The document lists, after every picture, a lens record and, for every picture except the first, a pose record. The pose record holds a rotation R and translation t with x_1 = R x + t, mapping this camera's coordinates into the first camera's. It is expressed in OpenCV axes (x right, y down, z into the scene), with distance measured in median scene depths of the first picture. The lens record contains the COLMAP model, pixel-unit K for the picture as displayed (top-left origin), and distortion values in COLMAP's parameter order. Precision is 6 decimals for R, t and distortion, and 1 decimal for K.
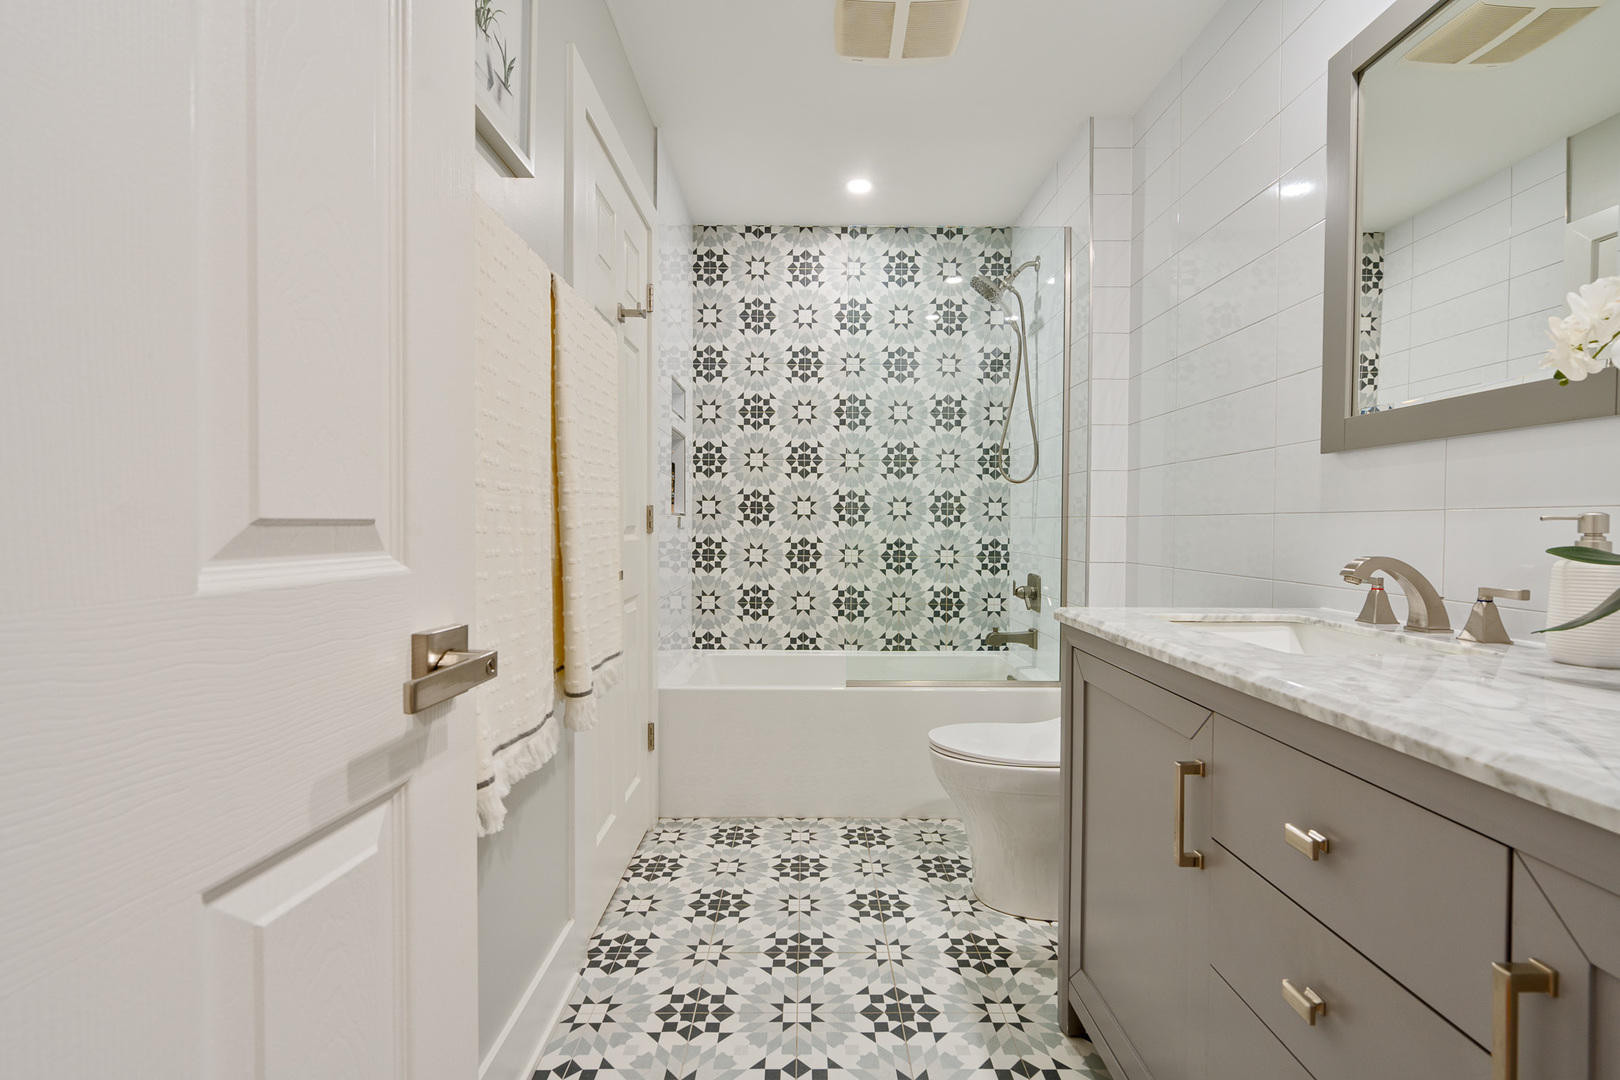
lens RADIAL K [[727.2, 0, 807.6], [0, 727.2, 535.8], [0, 0, 1]] dist [0.000653, -0.000087]
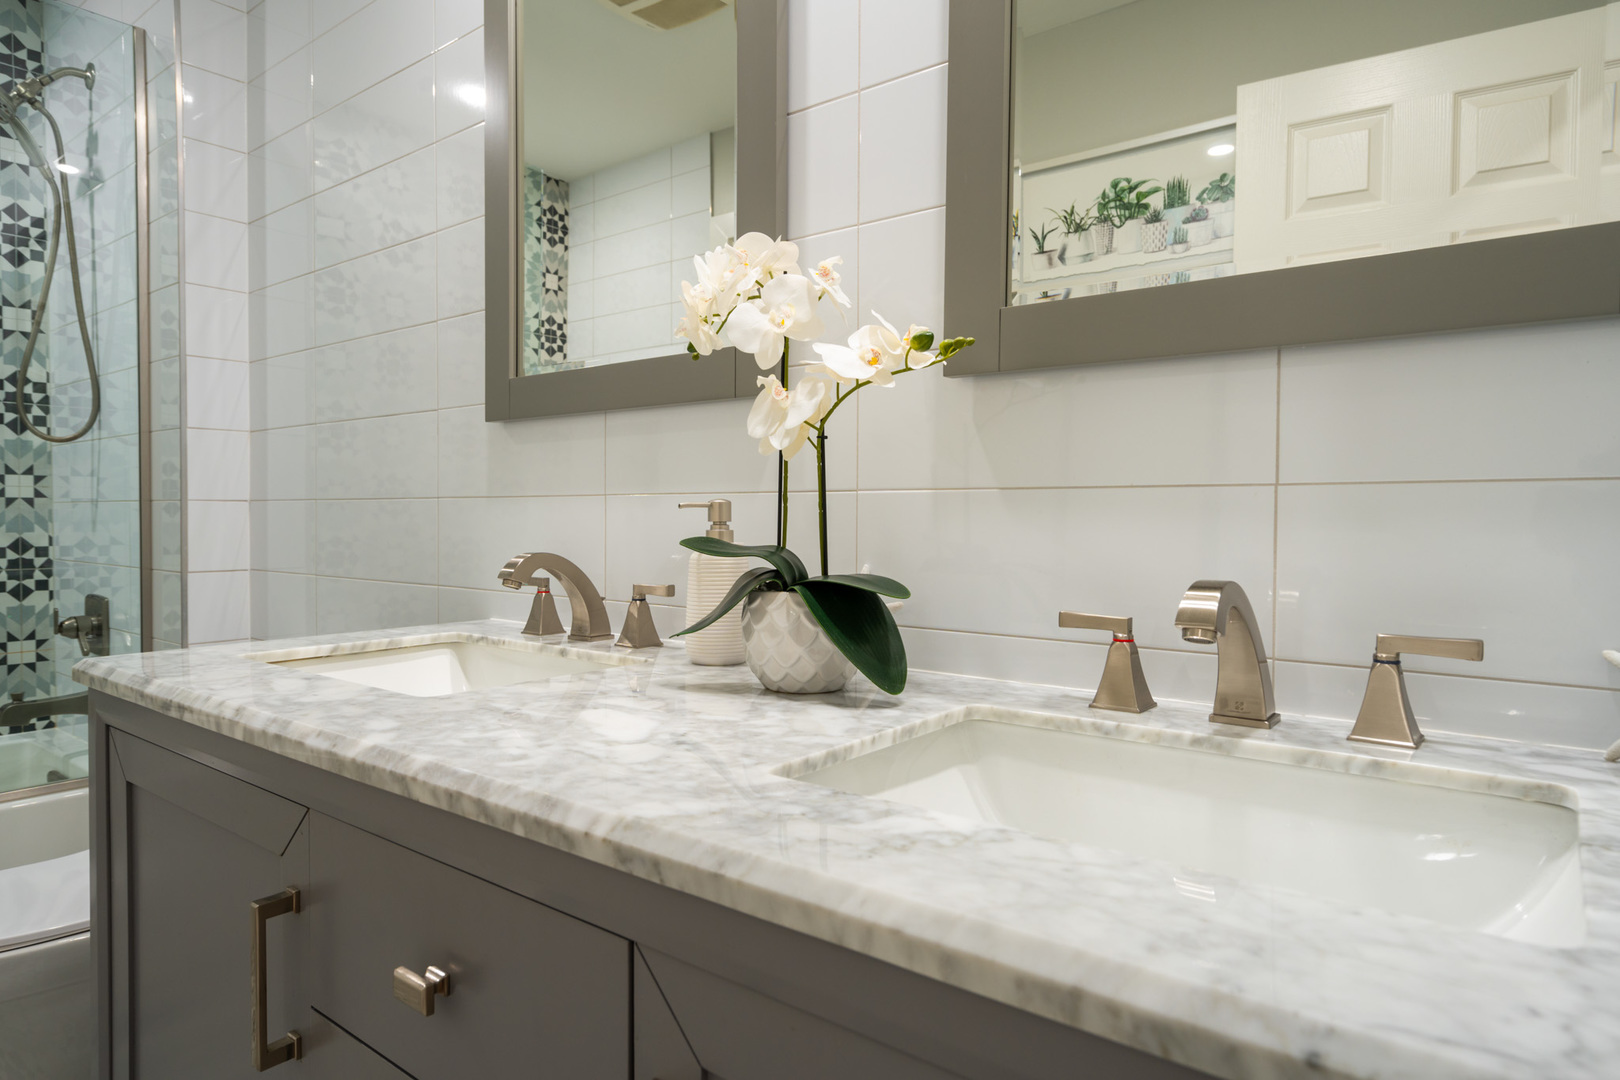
lens RADIAL K [[982.6, 0, 809.9], [0, 982.6, 538.1], [0, 0, 1]] dist [-0.000712, 0.000933]
pose [[0.623450, -0.022331, 0.781544, 0.135700], [0.013556, 0.999751, 0.017752, -0.002840], [-0.781745, -0.000473, 0.623598, 0.100515]]
